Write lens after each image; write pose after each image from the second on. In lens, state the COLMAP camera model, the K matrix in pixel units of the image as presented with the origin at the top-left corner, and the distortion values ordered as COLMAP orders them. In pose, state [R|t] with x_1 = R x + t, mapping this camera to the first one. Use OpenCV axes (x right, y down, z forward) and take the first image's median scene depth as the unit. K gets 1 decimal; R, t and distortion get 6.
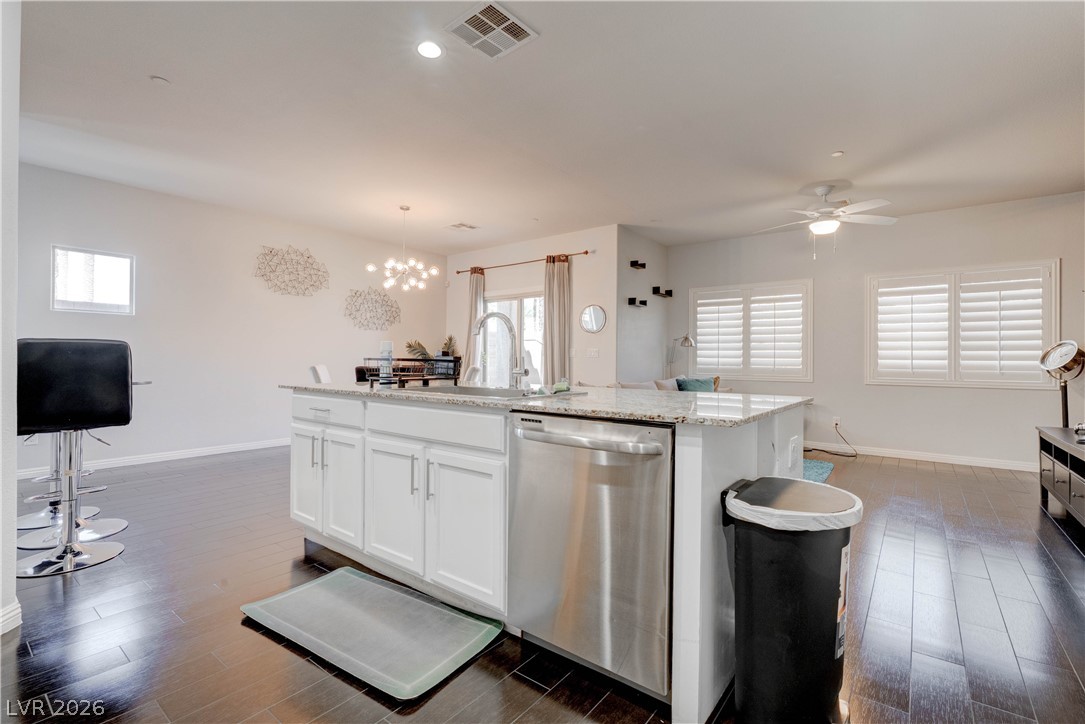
lens RADIAL K [[493.8, 0, 538.8], [0, 493.8, 357.4], [0, 0, 1]] dist [-0.011871, 0.002575]
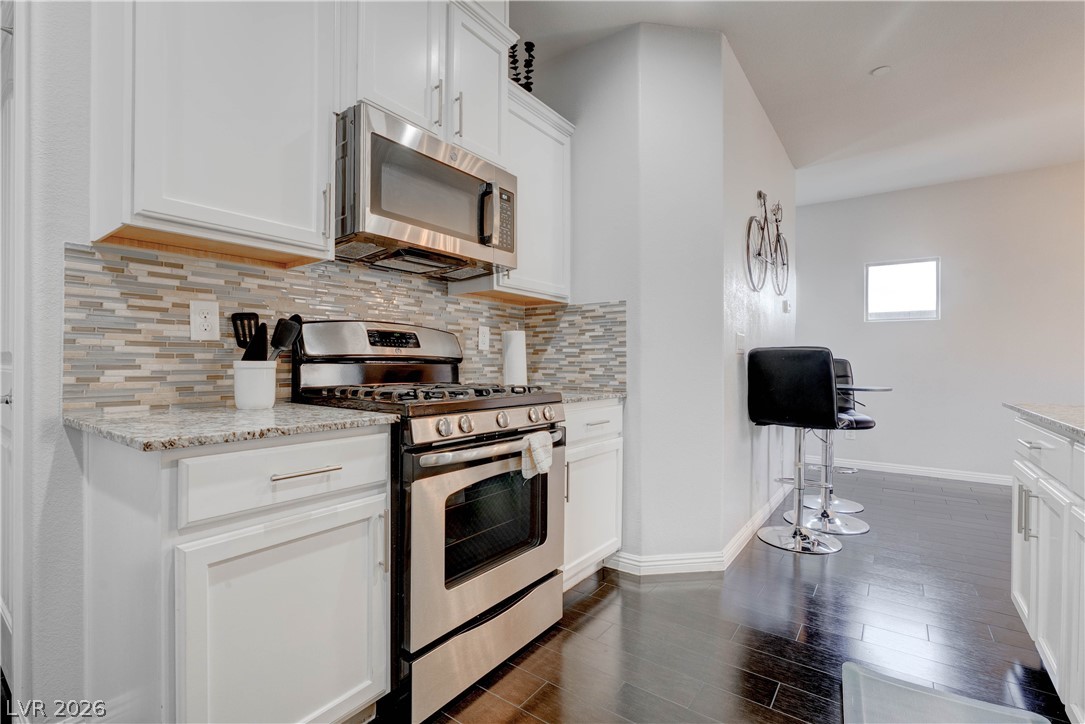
lens RADIAL K [[493.8, 0, 545.8], [0, 493.8, 361.9], [0, 0, 1]] dist [-0.011871, 0.002575]
pose [[0.031420, -0.006684, -0.999484, 0.079945], [-0.003691, 0.999970, -0.006803, 0.003484], [0.999499, 0.003902, 0.031395, 0.176303]]
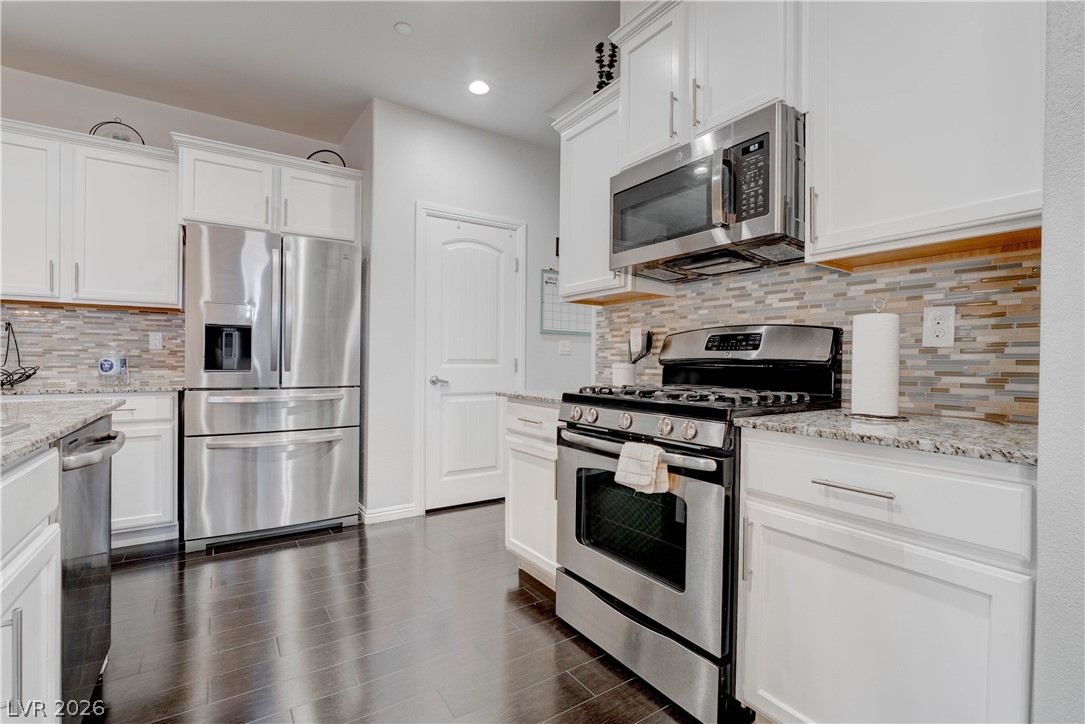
lens RADIAL K [[493.8, 0, 539.4], [0, 493.8, 364.1], [0, 0, 1]] dist [-0.011871, 0.002575]
pose [[-0.949114, -0.019467, 0.314329, -0.271008], [-0.019450, 0.999806, 0.003190, 0.002091], [-0.314330, -0.003086, -0.949309, 0.465609]]
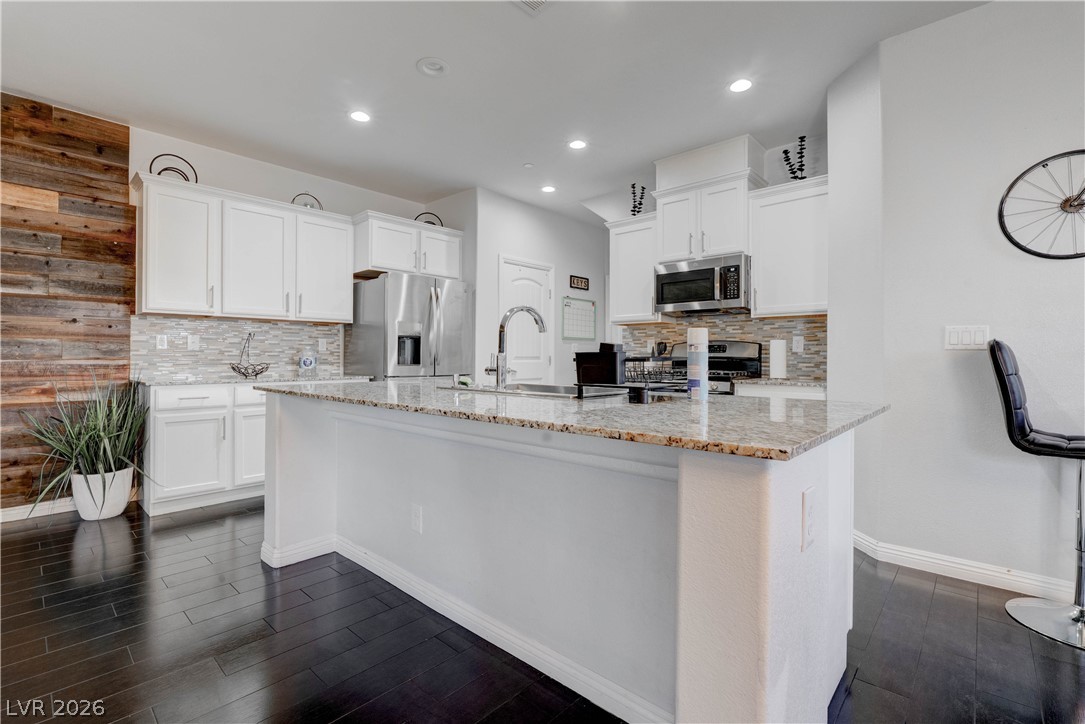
lens RADIAL K [[493.8, 0, 542.1], [0, 493.8, 358.6], [0, 0, 1]] dist [-0.011871, 0.002575]
pose [[-0.996974, -0.013635, 0.076529, -0.086186], [-0.013705, 0.999906, -0.000389, 0.003737], [-0.076517, -0.001437, -0.997067, 0.863437]]
